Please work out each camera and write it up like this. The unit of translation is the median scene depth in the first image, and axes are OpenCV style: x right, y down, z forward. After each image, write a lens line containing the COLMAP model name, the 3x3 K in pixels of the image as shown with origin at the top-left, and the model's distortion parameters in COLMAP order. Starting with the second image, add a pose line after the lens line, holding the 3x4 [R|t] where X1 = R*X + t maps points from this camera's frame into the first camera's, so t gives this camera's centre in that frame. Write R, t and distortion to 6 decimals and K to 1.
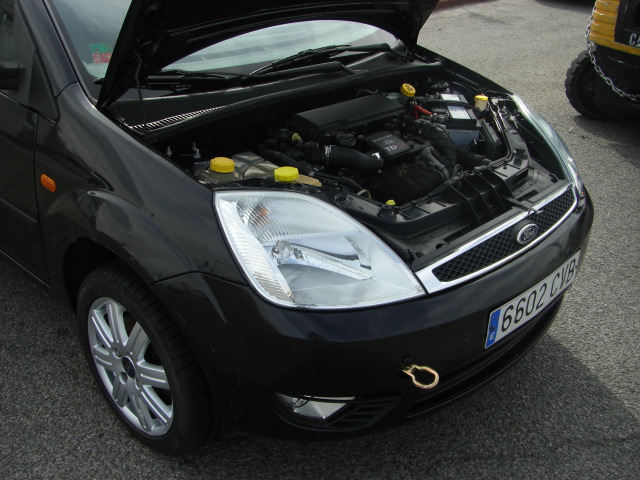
lens RADIAL K [[721.3, 0, 313.1], [0, 721.3, 227.7], [0, 0, 1]] dist [-0.147445, 0.000000]
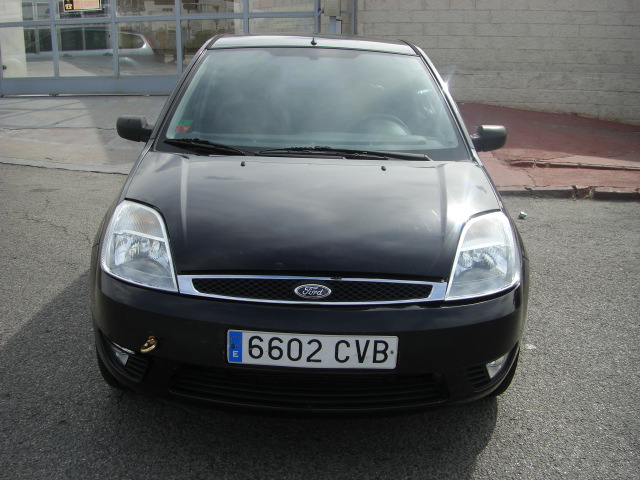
lens RADIAL K [[721.3, 0, 317.9], [0, 721.3, 244.5], [0, 0, 1]] dist [-0.147445, 0.000000]
pose [[0.700653, 0.182453, -0.689780, 1.094470], [-0.317664, 0.945420, -0.072599, 0.018132], [0.638886, 0.269984, 0.720370, 0.143866]]
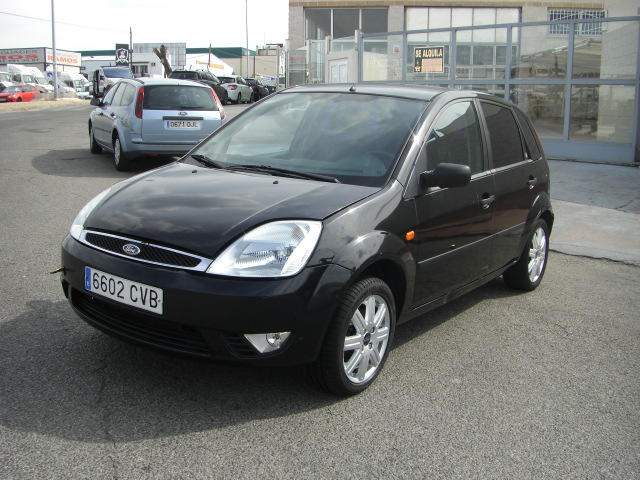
lens RADIAL K [[721.3, 0, 318.4], [0, 721.3, 243.9], [0, 0, 1]] dist [-0.147445, 0.000000]
pose [[0.149740, 0.173932, -0.973307, 1.966661], [-0.466724, 0.880261, 0.085501, -0.346006], [0.871635, 0.441462, 0.212988, 1.016642]]
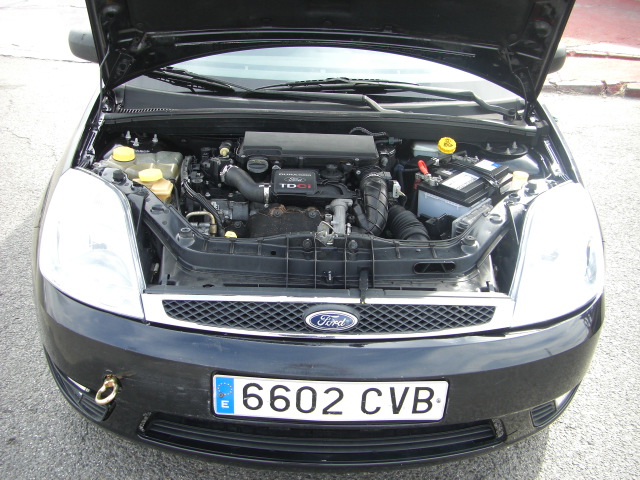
lens RADIAL K [[721.3, 0, 321.1], [0, 721.3, 219.5], [0, 0, 1]] dist [-0.147445, 0.000000]
pose [[0.709506, 0.289083, -0.642676, 0.791858], [-0.319772, 0.944760, 0.071940, -0.158452], [0.627971, 0.154468, 0.762753, 0.338010]]
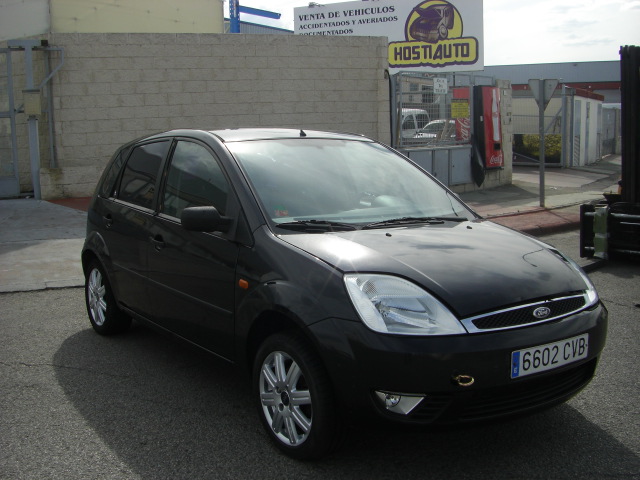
lens RADIAL K [[721.3, 0, 318.4], [0, 721.3, 242.1], [0, 0, 1]] dist [-0.147445, 0.000000]
pose [[0.982172, -0.008140, -0.187807, 0.113898], [-0.051336, 0.949471, -0.309629, 0.365806], [0.180838, 0.313750, 0.932126, -0.578461]]
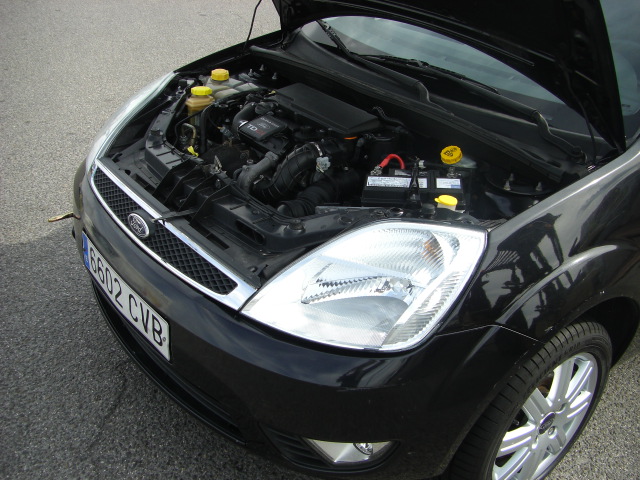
lens RADIAL K [[721.3, 0, 313.9], [0, 721.3, 218.5], [0, 0, 1]] dist [-0.147445, 0.000000]
pose [[-0.153831, 0.401397, -0.902893, 1.102172], [-0.483932, 0.766071, 0.423020, -0.503190], [0.861479, 0.502012, 0.076404, 1.118269]]
